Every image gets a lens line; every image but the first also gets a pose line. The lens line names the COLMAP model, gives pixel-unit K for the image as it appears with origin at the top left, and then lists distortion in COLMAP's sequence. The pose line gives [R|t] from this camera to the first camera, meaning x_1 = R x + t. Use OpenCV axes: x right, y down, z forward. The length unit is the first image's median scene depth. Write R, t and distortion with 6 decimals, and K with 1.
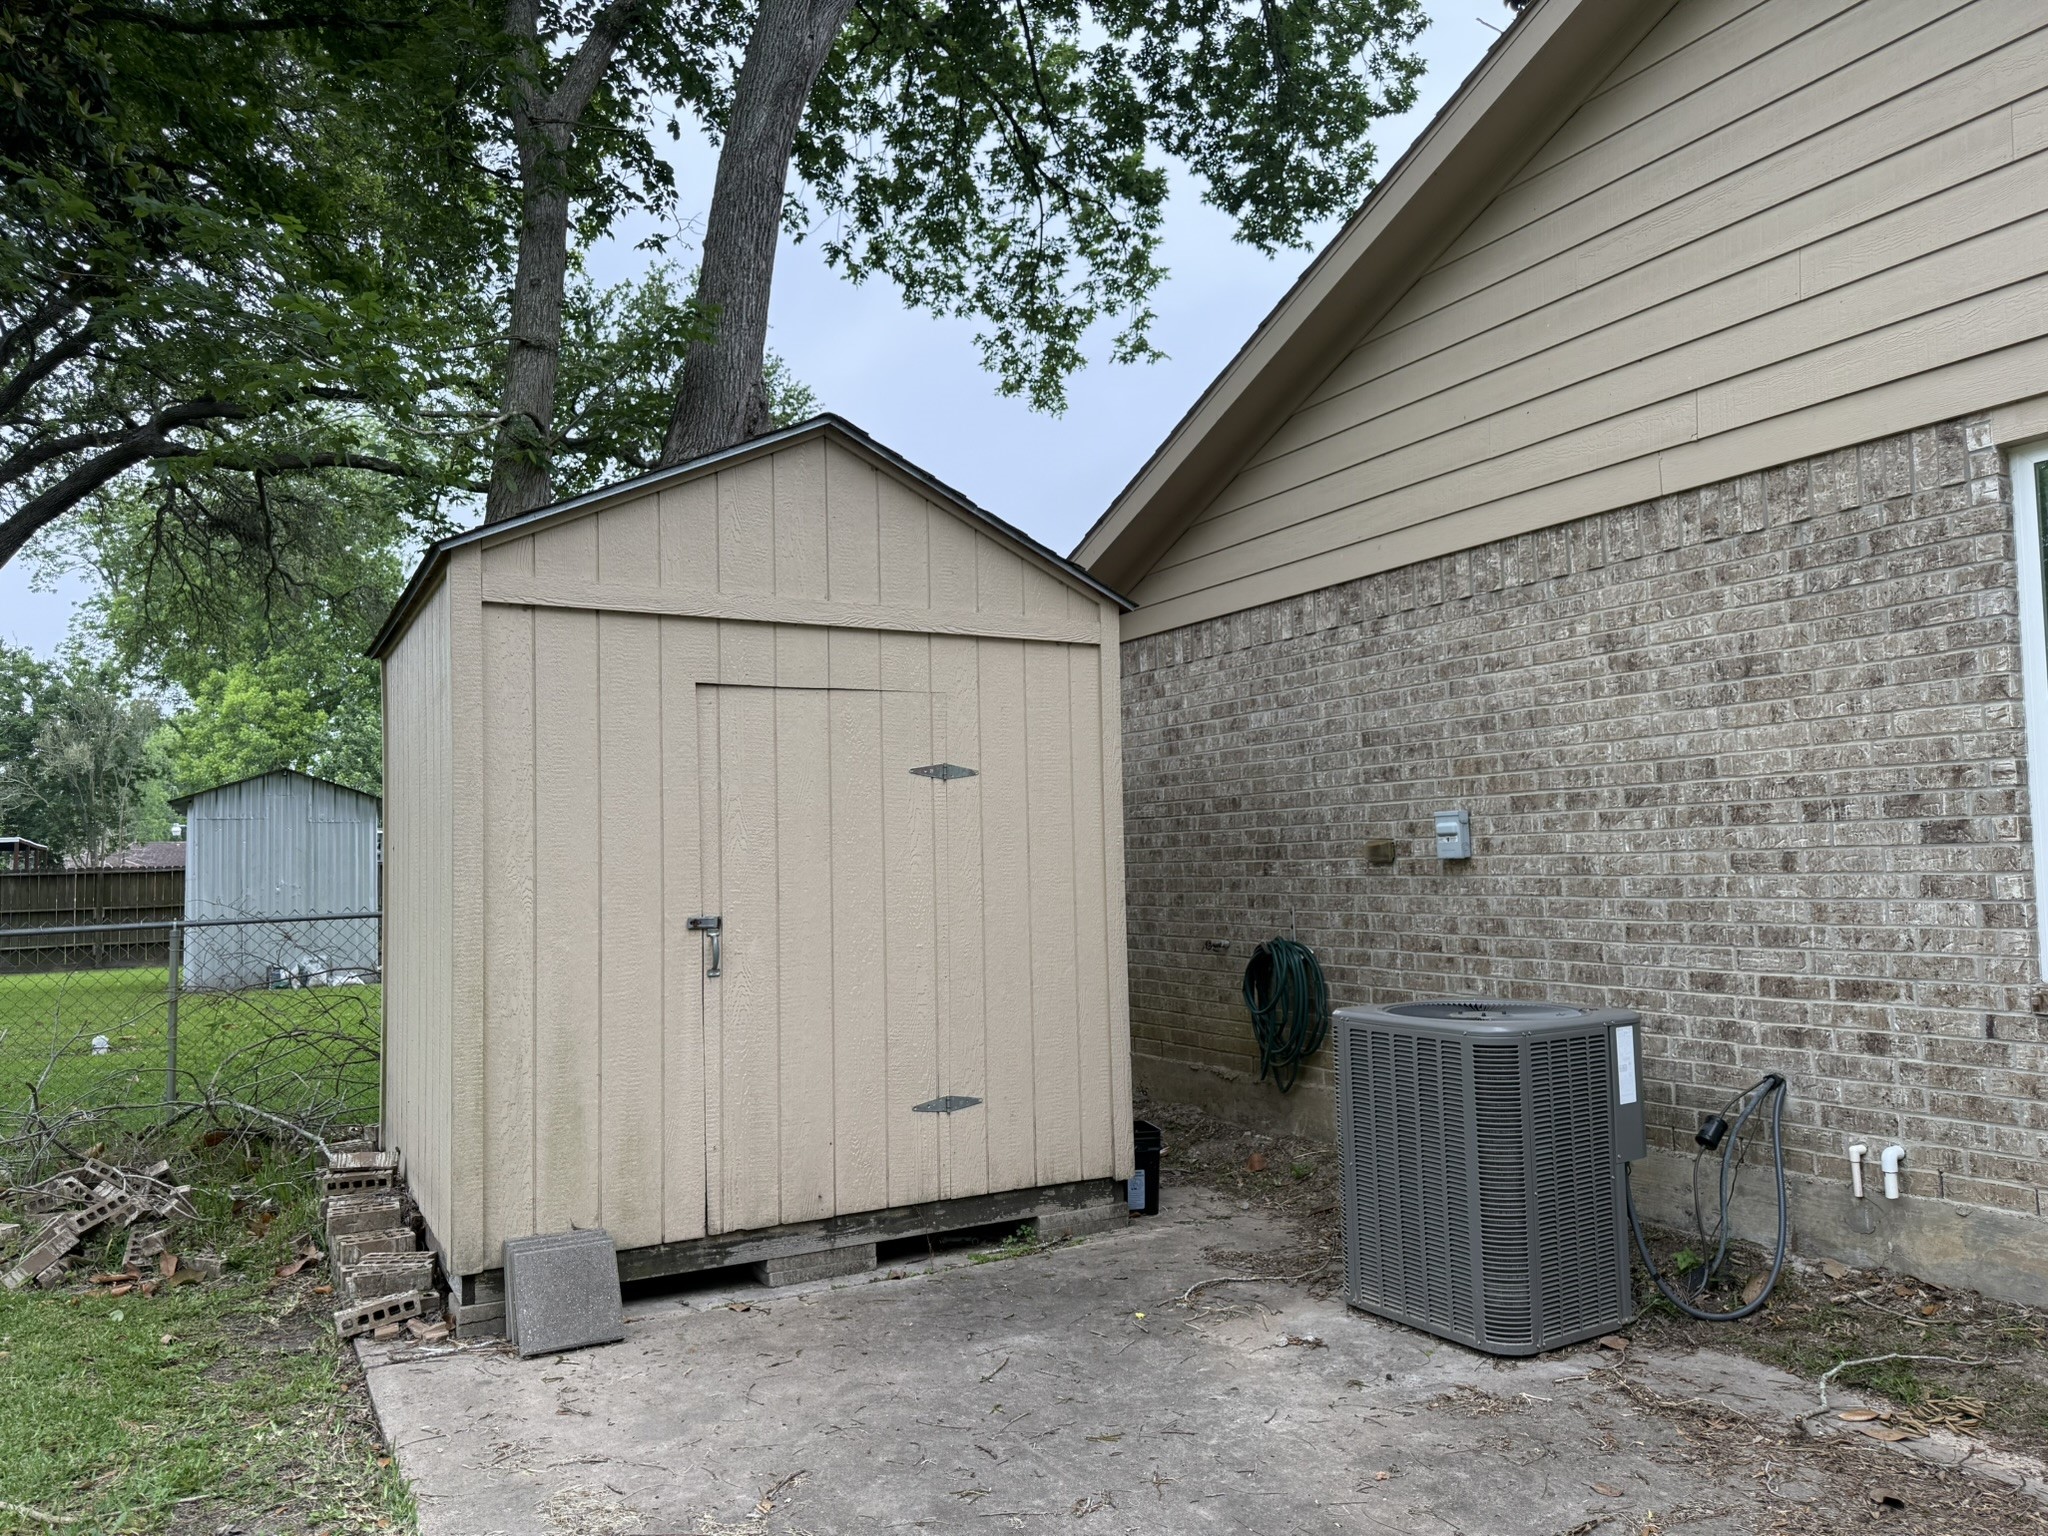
lens RADIAL K [[1443.9, 0, 1021.5], [0, 1443.9, 775.1], [0, 0, 1]] dist [0.089114, -0.119430]
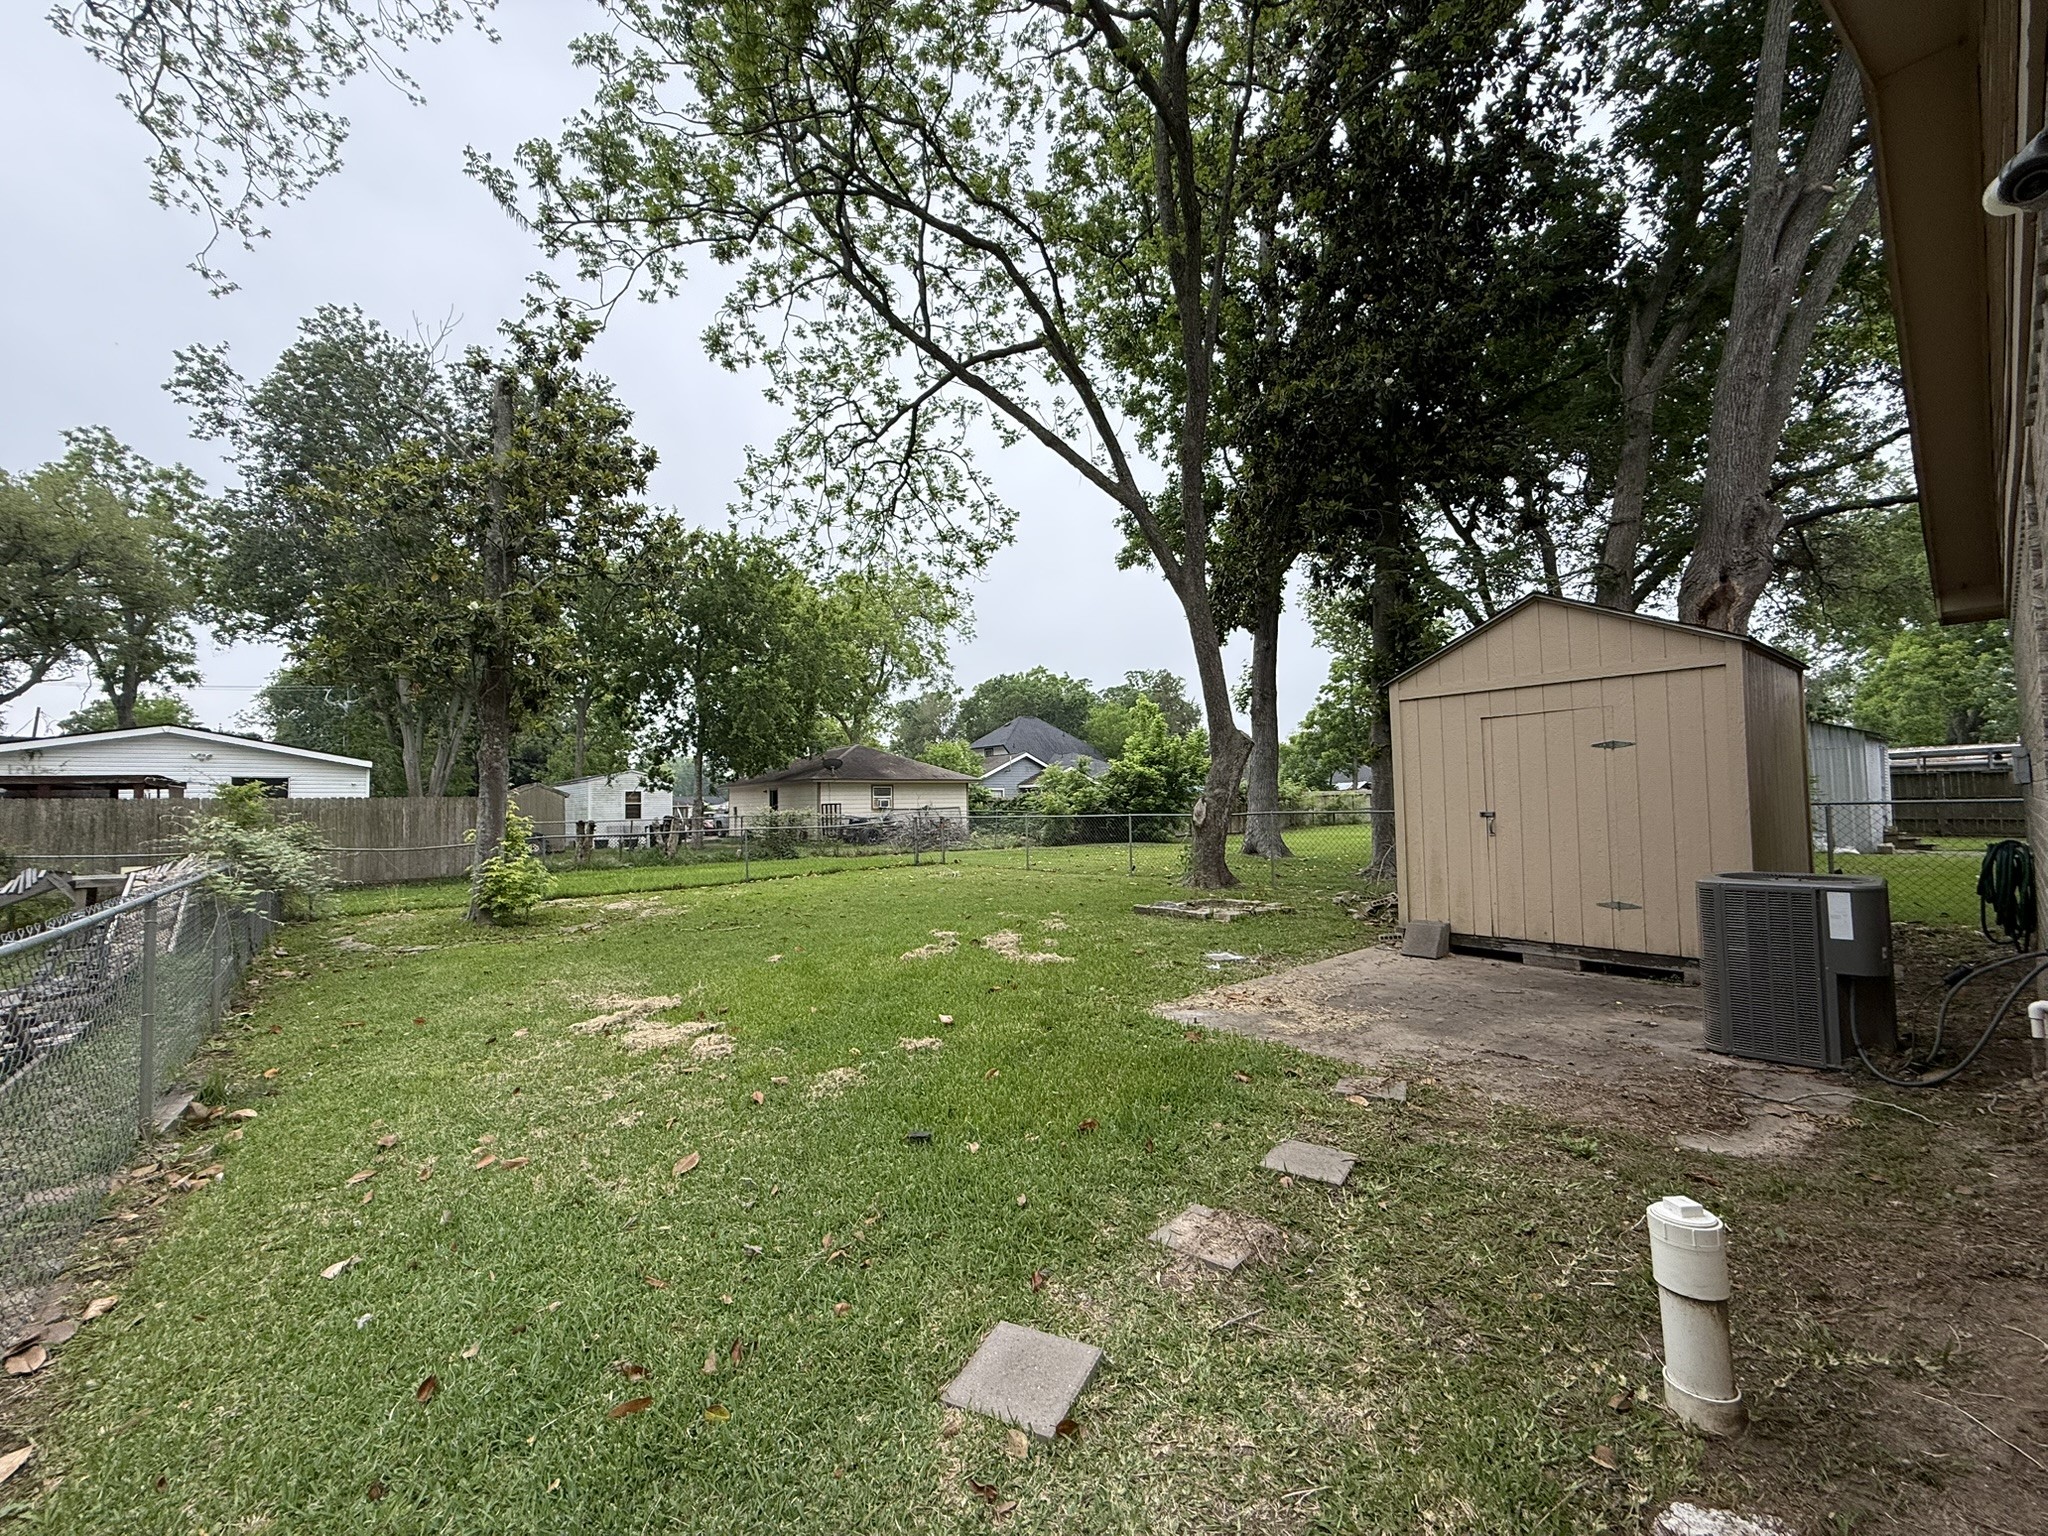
lens RADIAL K [[820.3, 0, 1019.2], [0, 820.3, 773.6], [0, 0, 1]] dist [-0.001919, 0.000699]
pose [[0.191537, -0.015925, -0.981356, 1.007421], [0.076620, 0.997060, -0.001226, -0.027795], [0.978490, -0.074956, 0.192194, -0.056485]]
